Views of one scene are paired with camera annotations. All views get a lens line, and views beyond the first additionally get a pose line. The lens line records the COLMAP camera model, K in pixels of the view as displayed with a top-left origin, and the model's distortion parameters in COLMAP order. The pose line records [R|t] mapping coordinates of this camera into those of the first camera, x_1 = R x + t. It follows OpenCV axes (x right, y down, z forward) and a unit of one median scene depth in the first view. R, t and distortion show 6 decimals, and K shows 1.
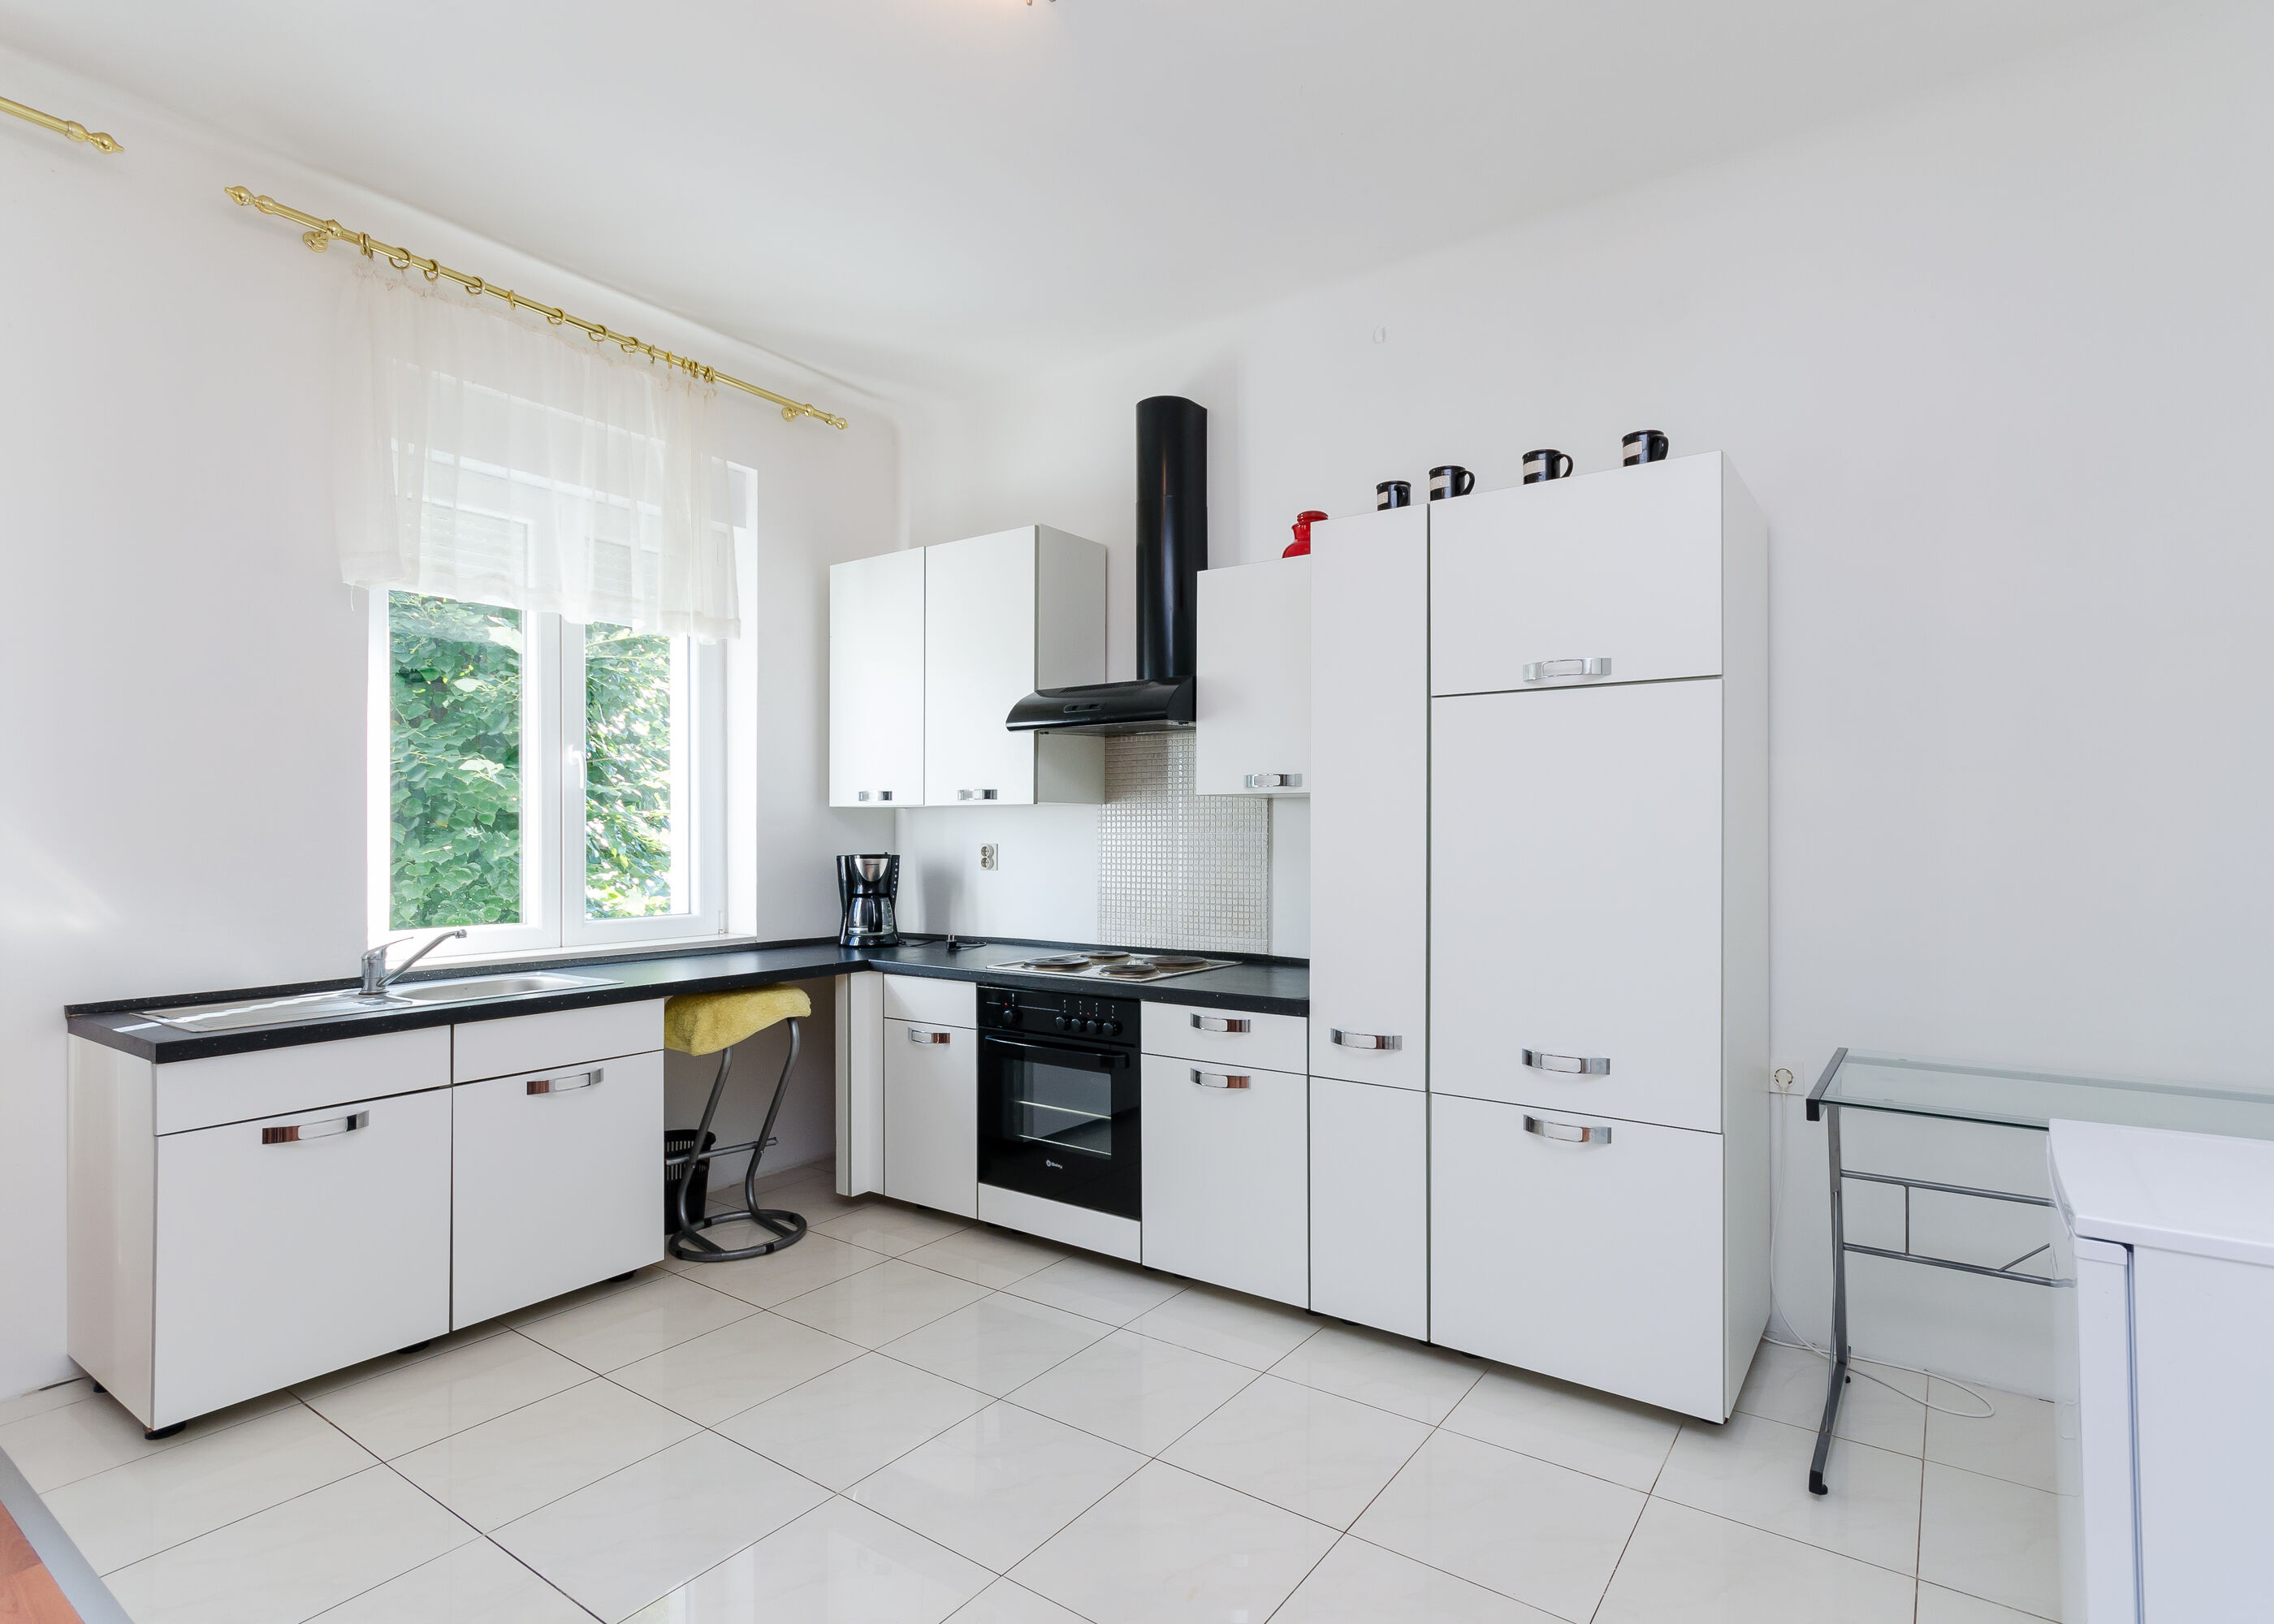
lens RADIAL K [[1158.2, 0, 1141.3], [0, 1158.2, 827.3], [0, 0, 1]] dist [0.052735, -0.000083]
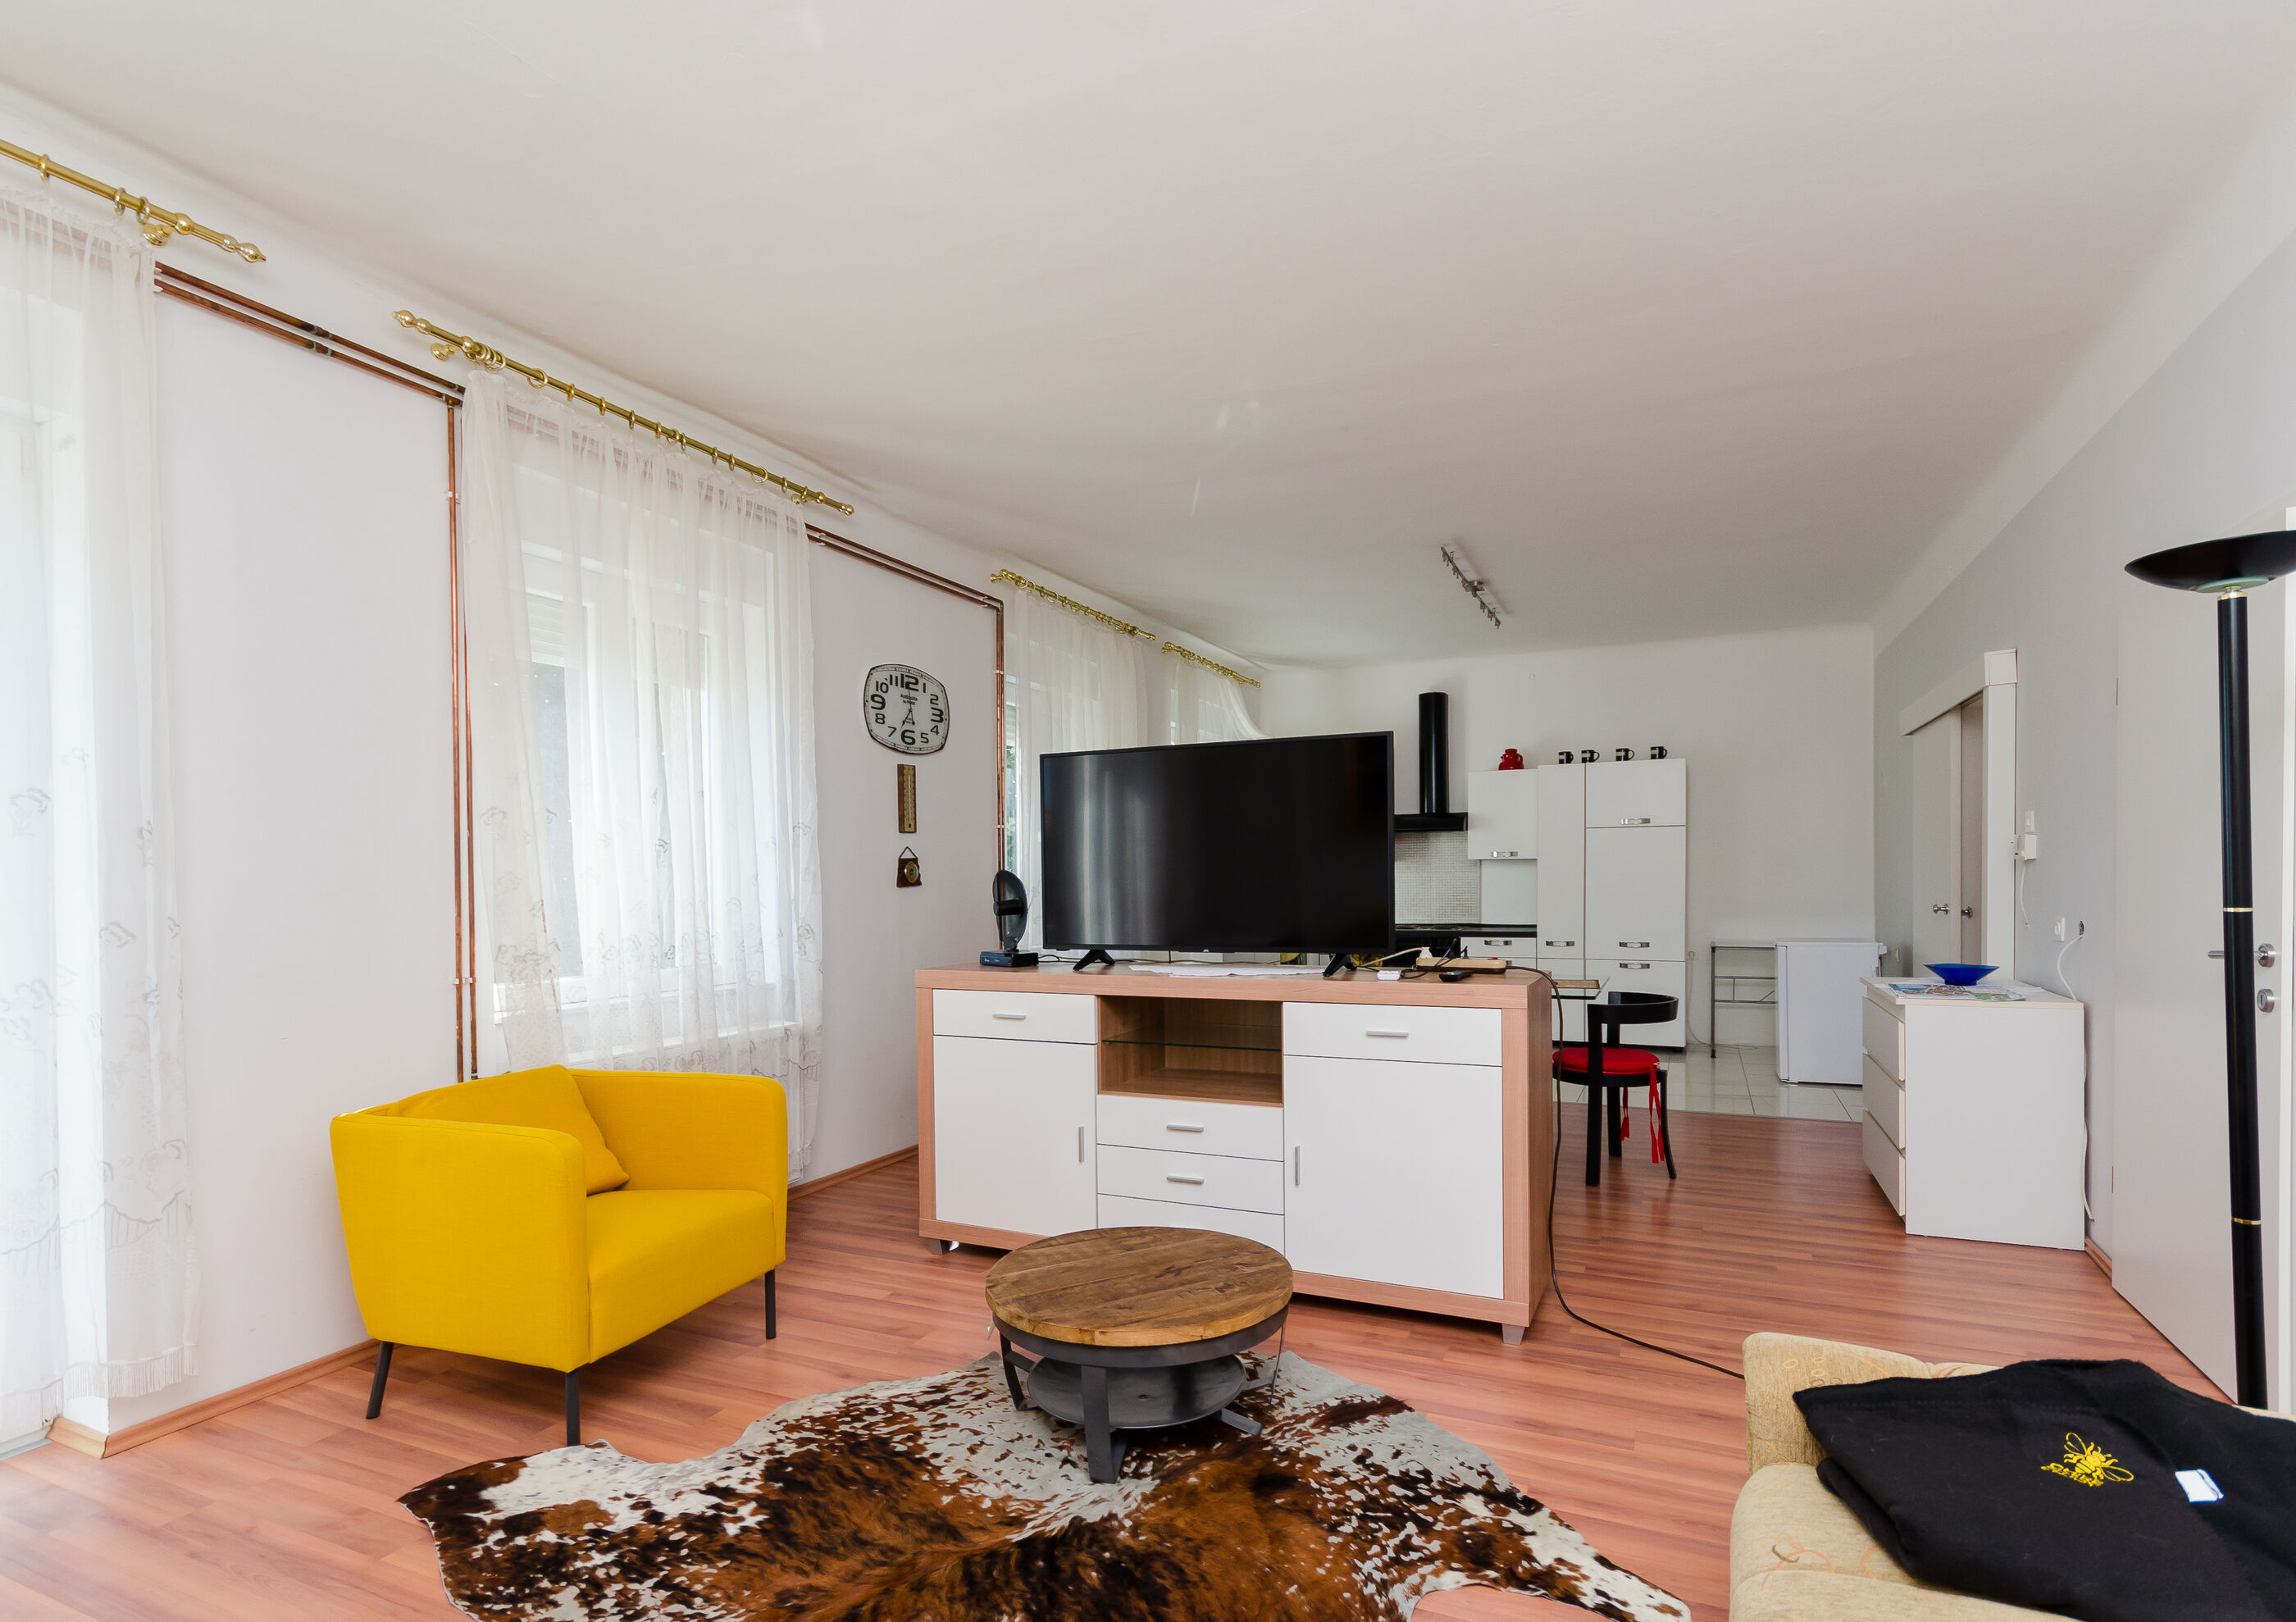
lens RADIAL K [[1107.6, 0, 1118.8], [0, 1107.6, 884.4], [0, 0, 1]] dist [0.001539, 0.000373]
pose [[0.986257, -0.009387, 0.164954, -1.017032], [0.008210, 0.999936, 0.007816, -0.006330], [-0.165017, -0.006355, 0.986270, -1.150370]]
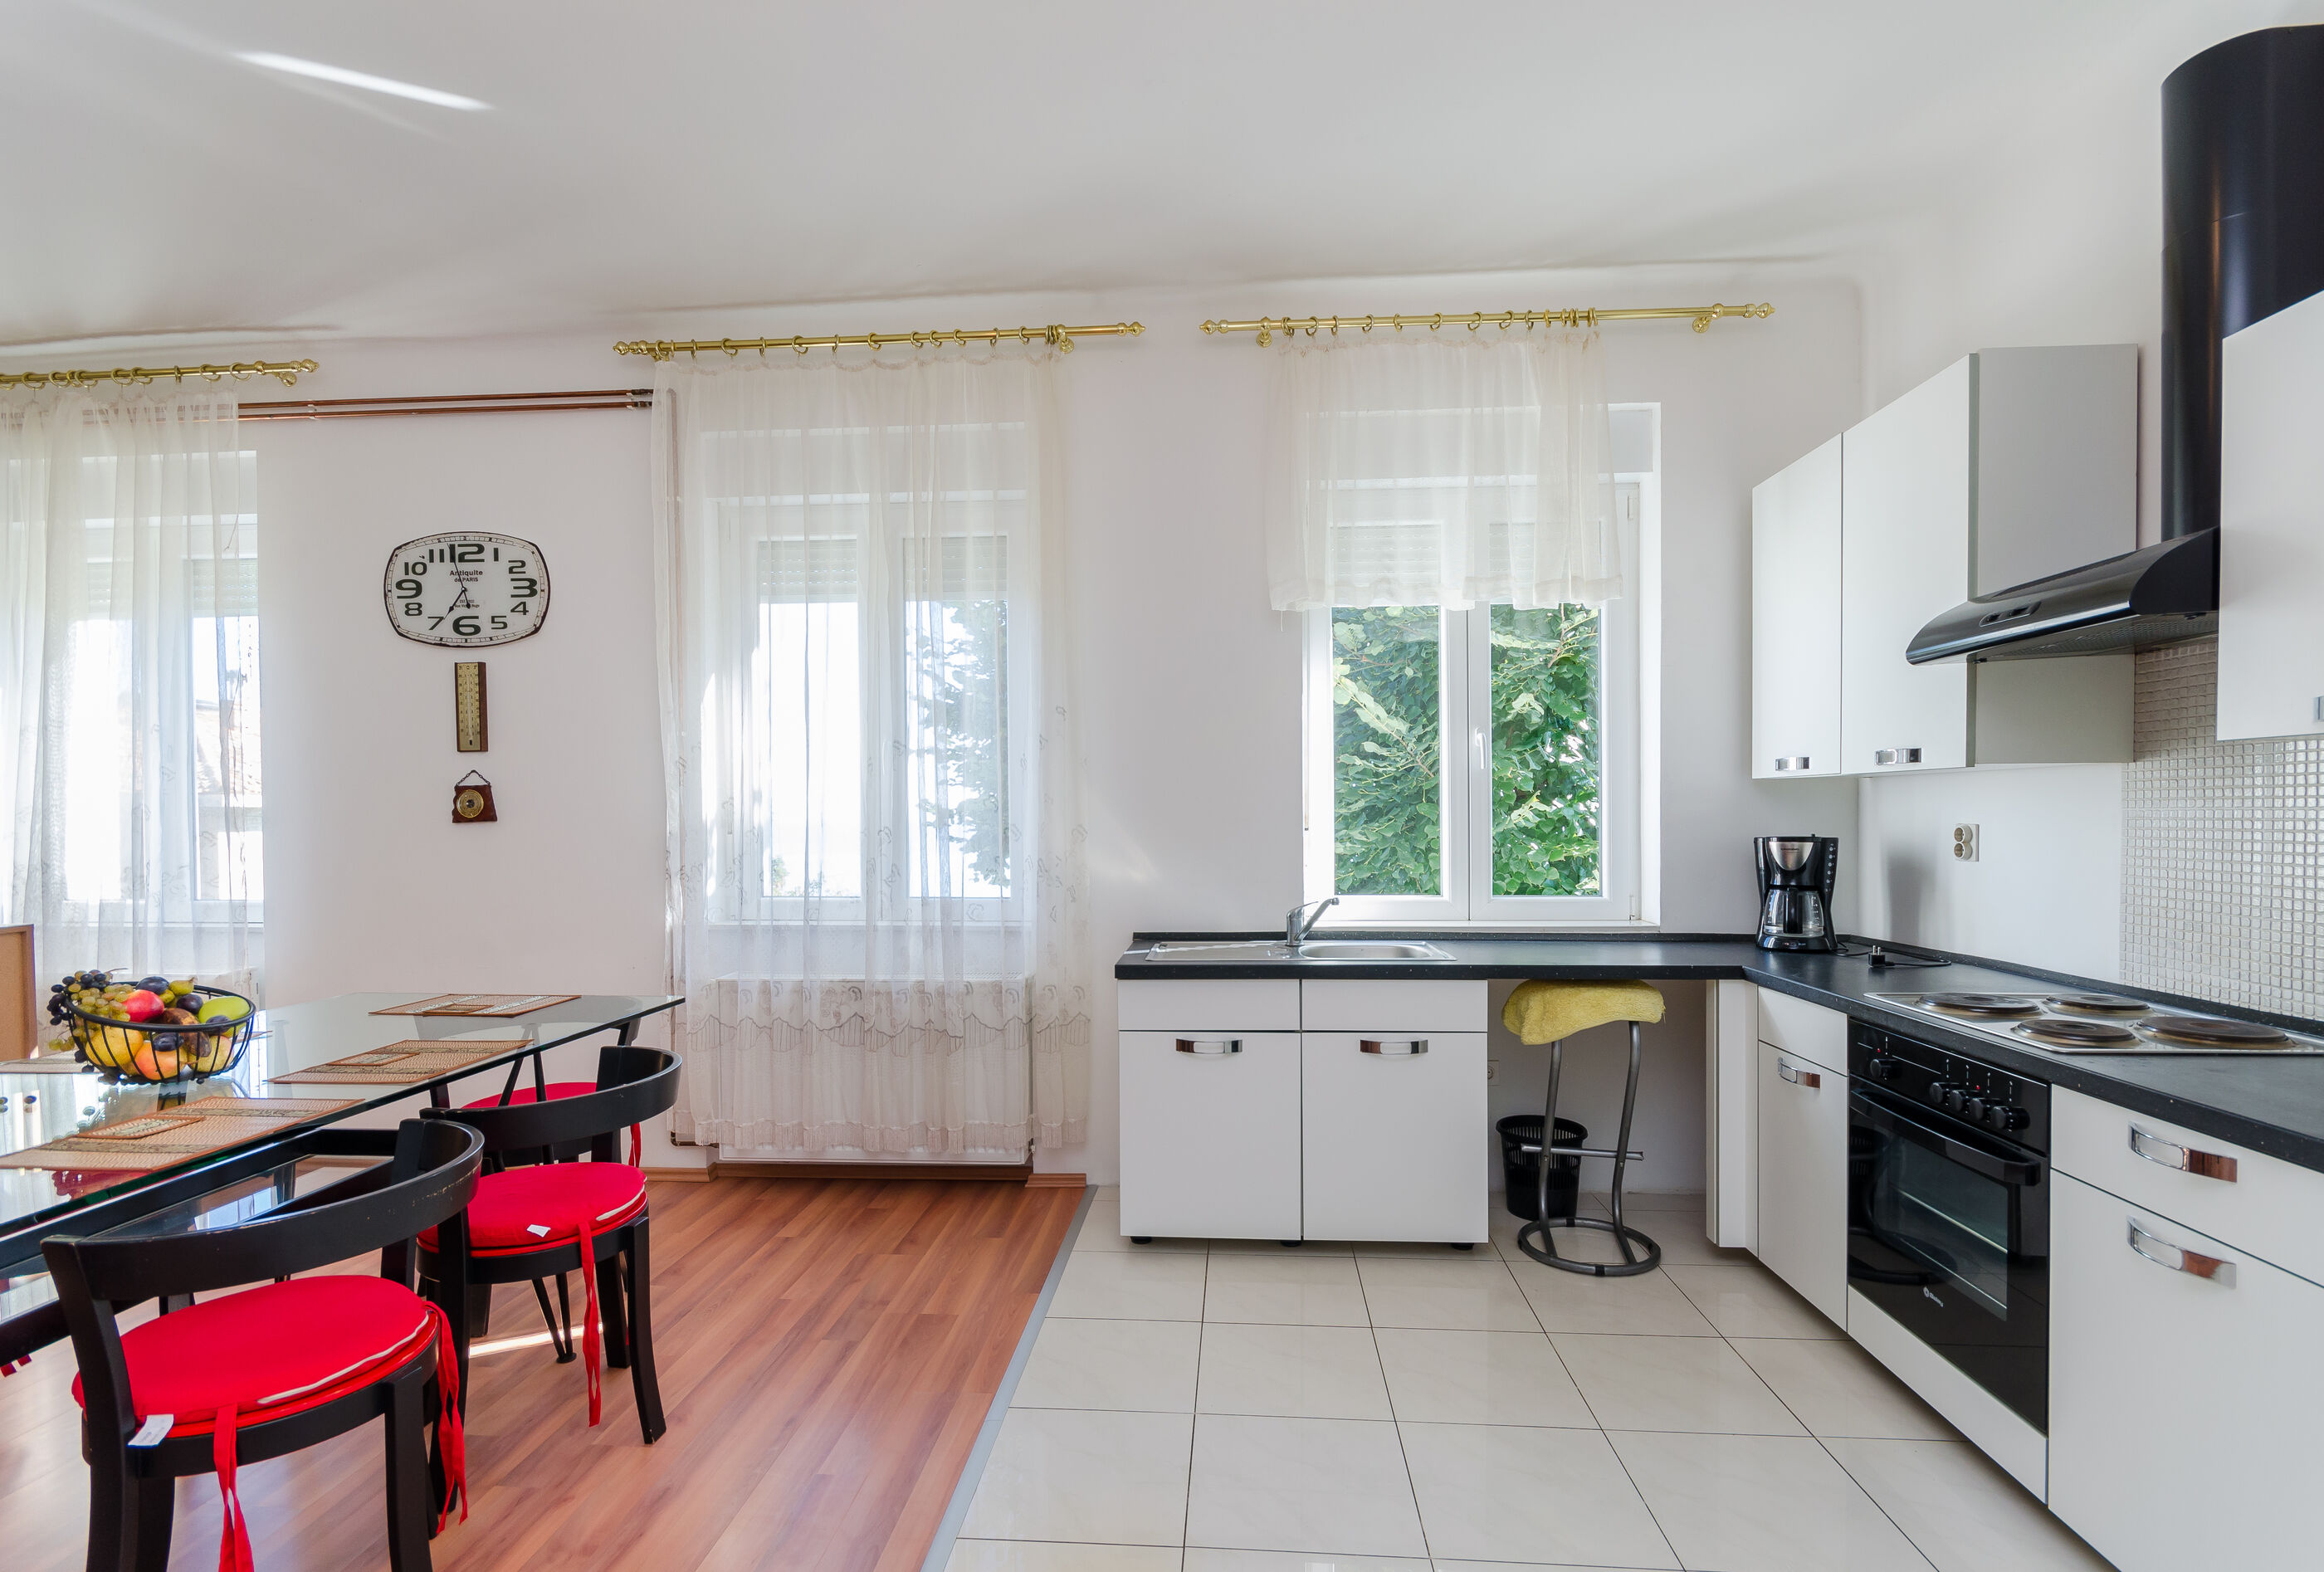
lens RADIAL K [[1115.6, 0, 1168.4], [0, 1115.6, 832.9], [0, 0, 1]] dist [0.018835, 0.000493]
pose [[0.536166, 0.013053, -0.844012, 0.219450], [0.010967, 0.999688, 0.022428, -0.001534], [0.844041, -0.021281, 0.535856, 0.249568]]
